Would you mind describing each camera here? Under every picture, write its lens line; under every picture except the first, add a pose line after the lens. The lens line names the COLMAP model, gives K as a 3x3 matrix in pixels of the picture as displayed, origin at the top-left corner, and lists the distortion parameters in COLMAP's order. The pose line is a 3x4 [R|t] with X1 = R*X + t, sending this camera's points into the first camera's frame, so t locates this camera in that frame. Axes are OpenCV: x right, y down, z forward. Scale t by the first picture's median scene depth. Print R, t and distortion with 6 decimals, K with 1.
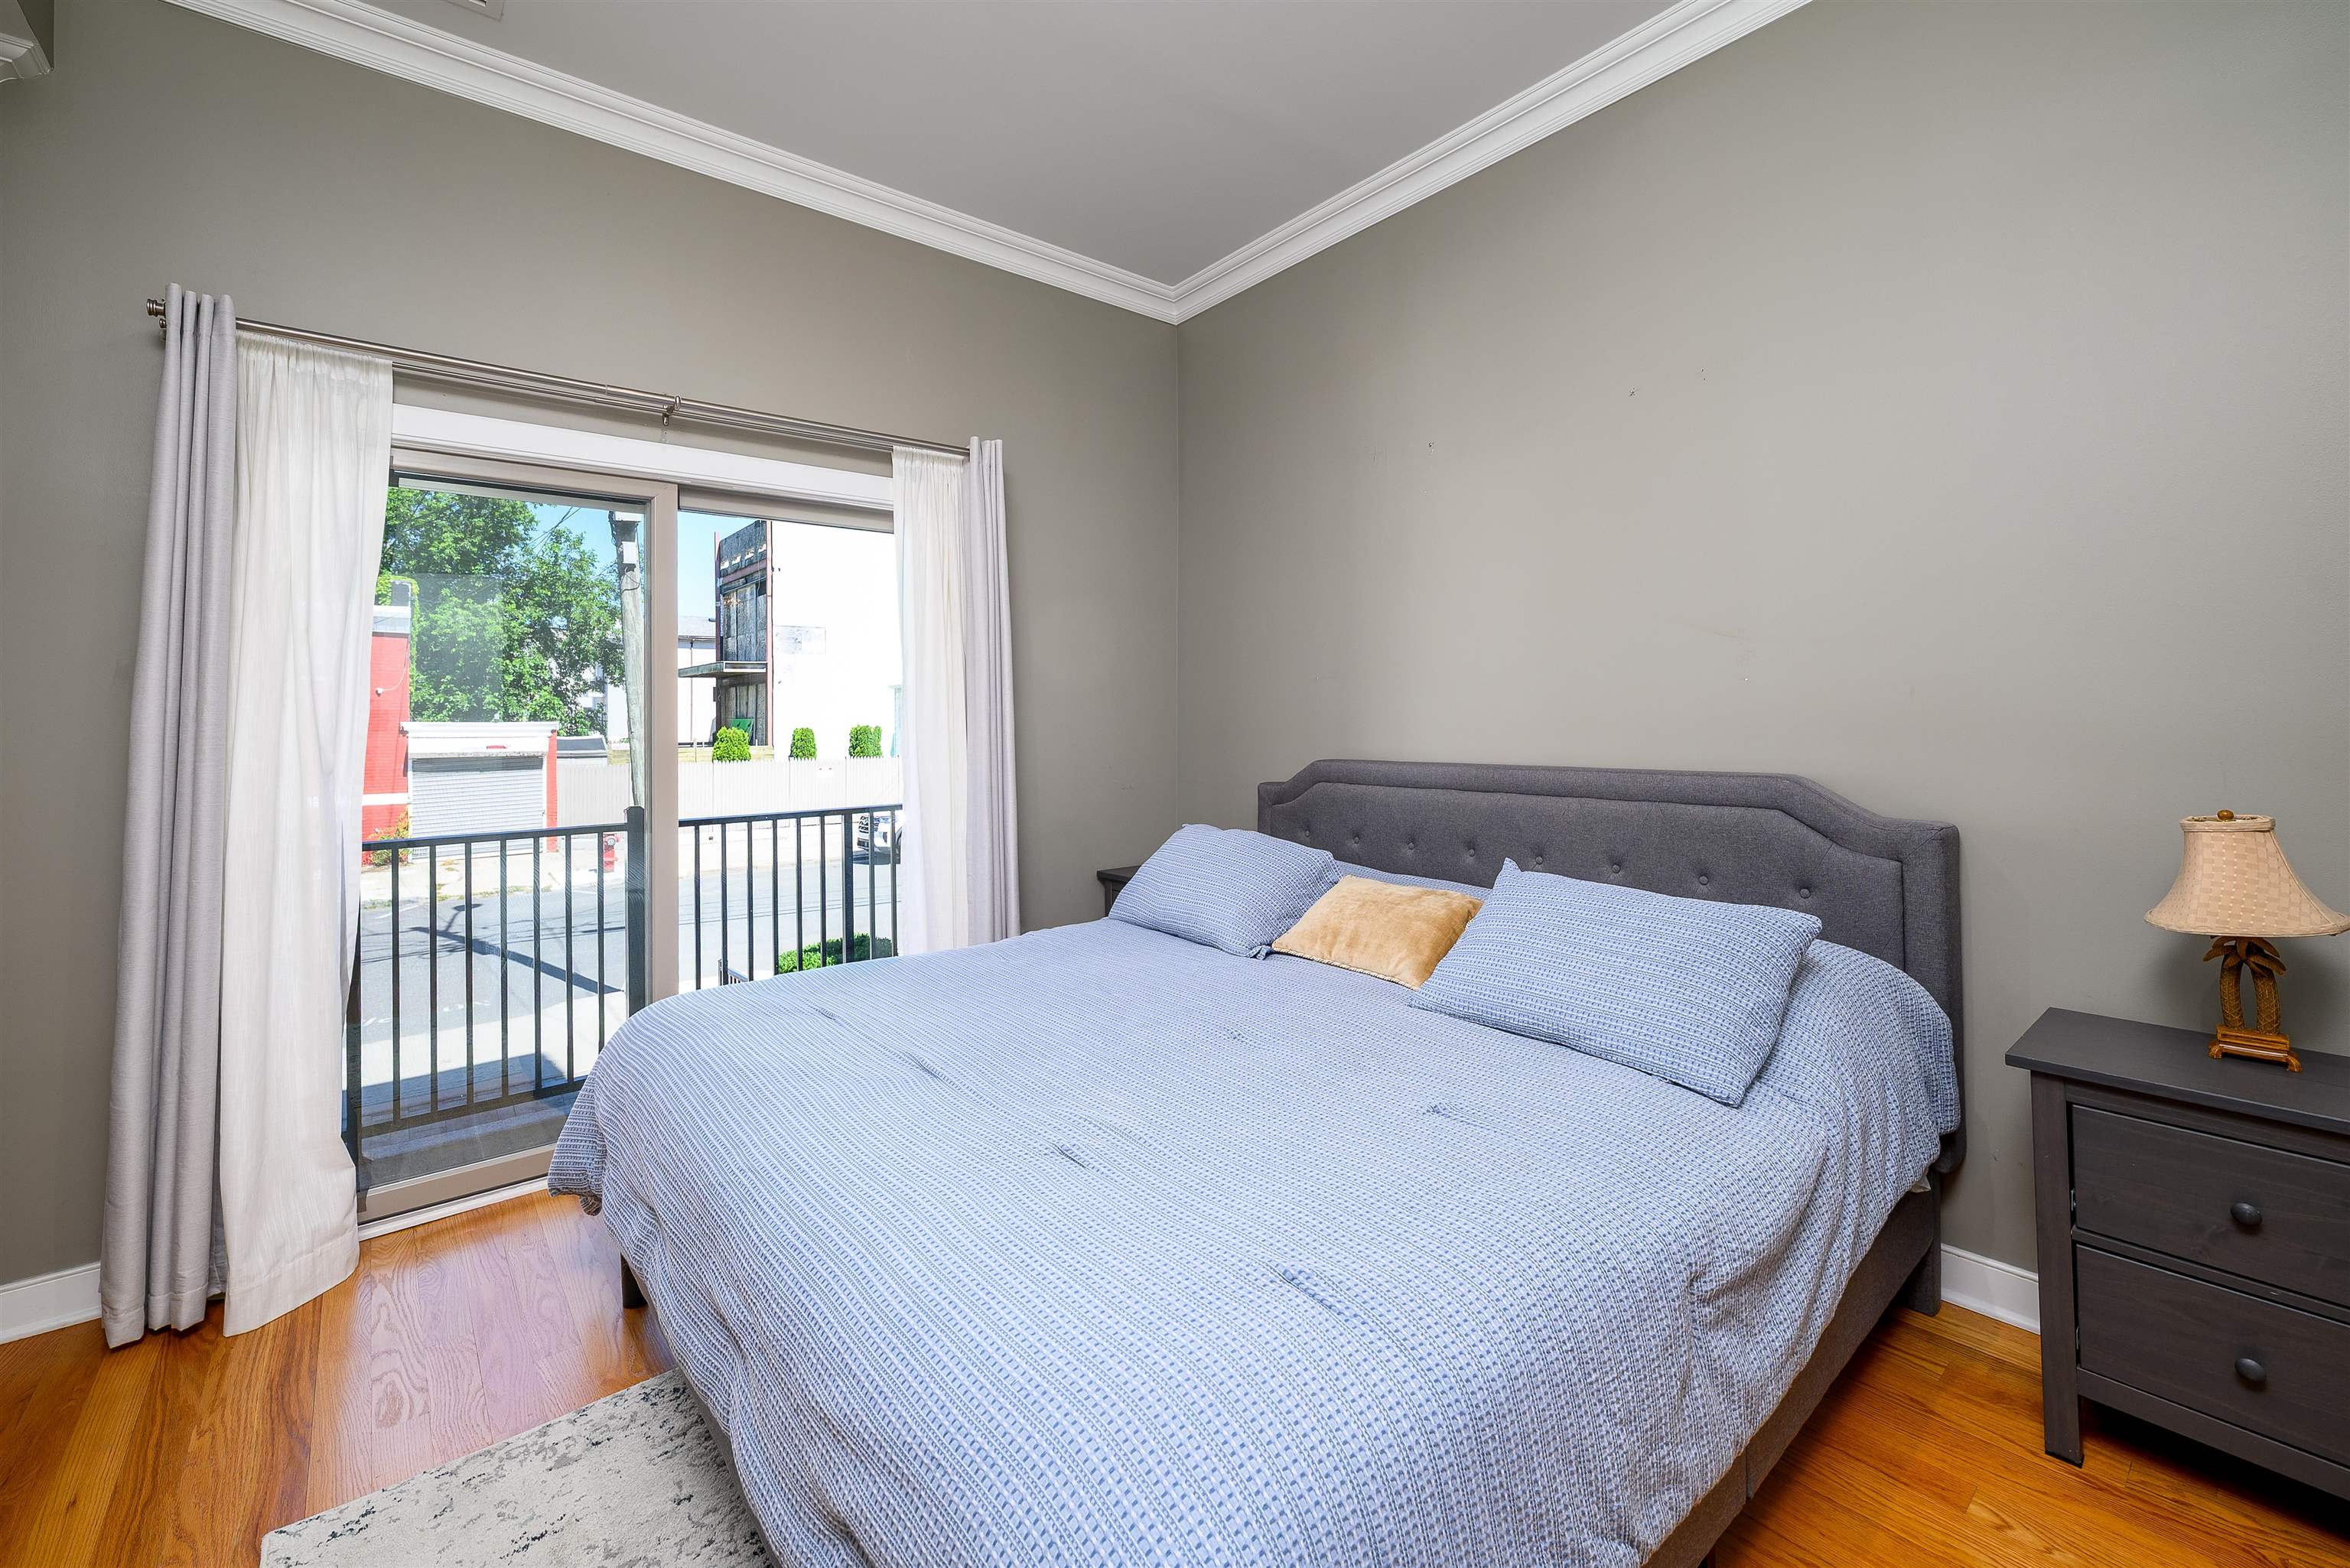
lens RADIAL K [[967.0, 0, 1179.8], [0, 967.0, 698.6], [0, 0, 1]] dist [0.001526, 0.000300]
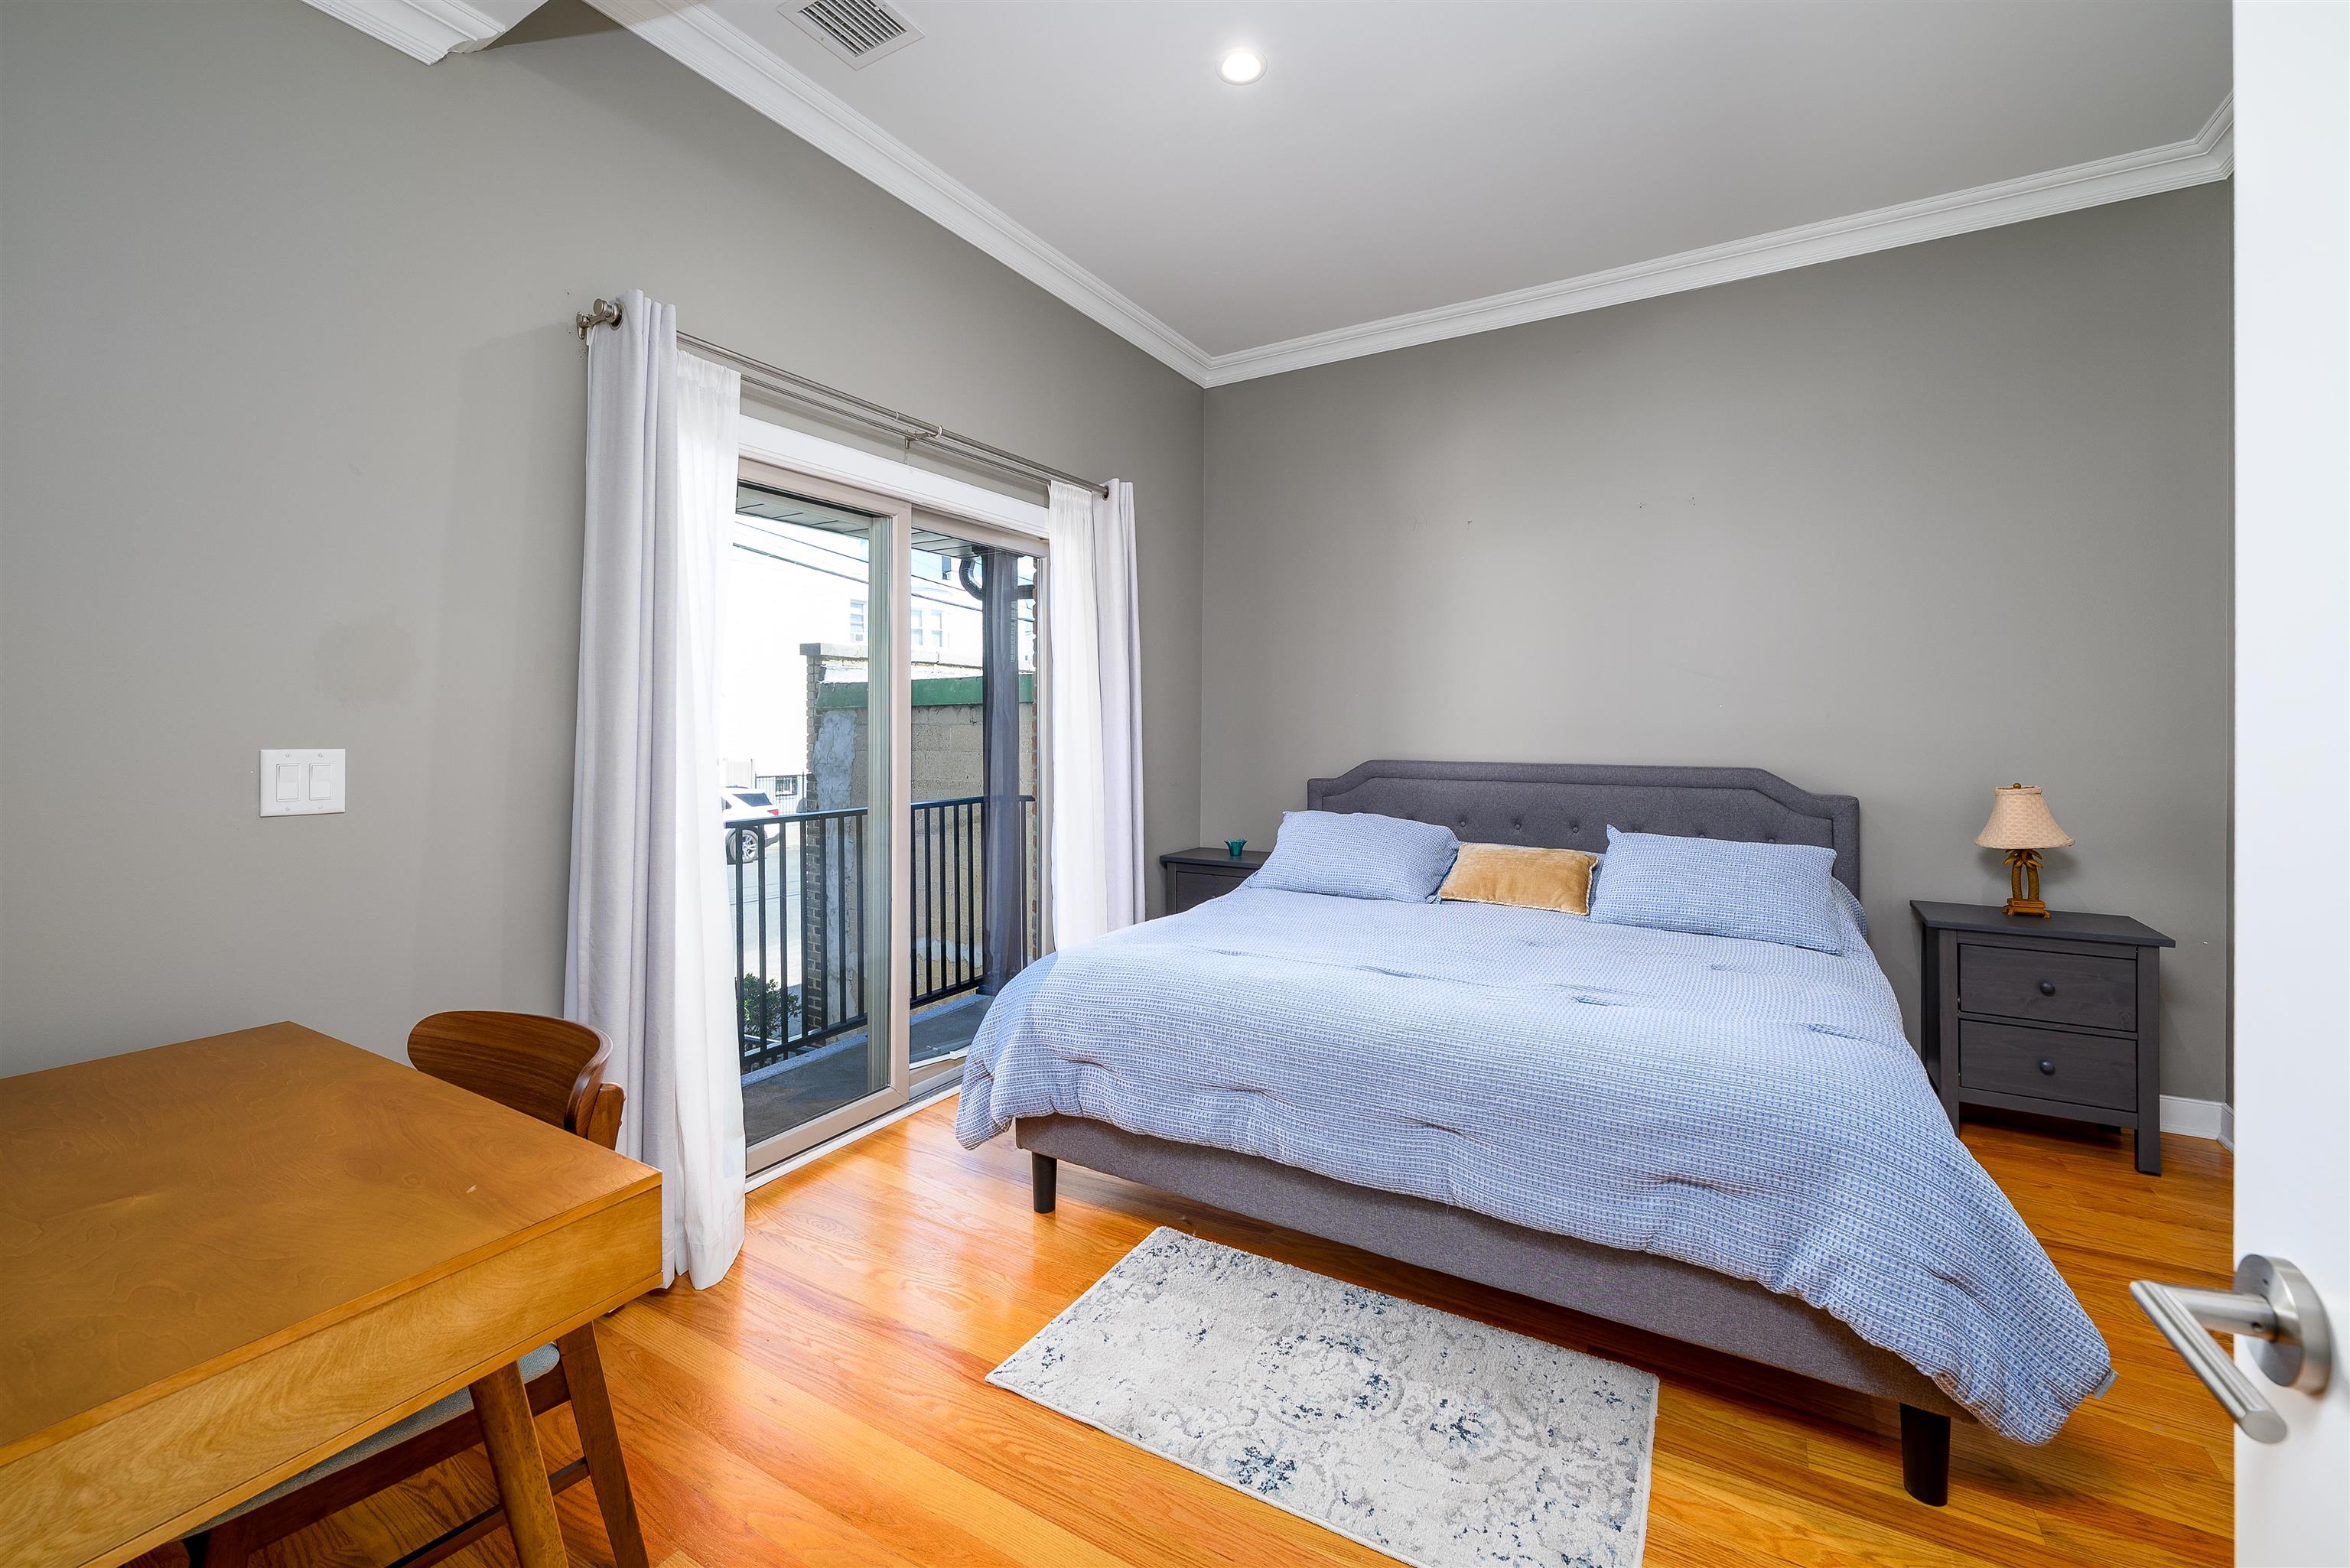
lens RADIAL K [[967.0, 0, 1166.3], [0, 967.0, 719.9], [0, 0, 1]] dist [0.001526, 0.000300]
pose [[0.942567, 0.016765, 0.333596, -0.659188], [-0.020193, 0.999773, 0.006811, 0.008096], [-0.333406, -0.013157, 0.942692, -0.130081]]
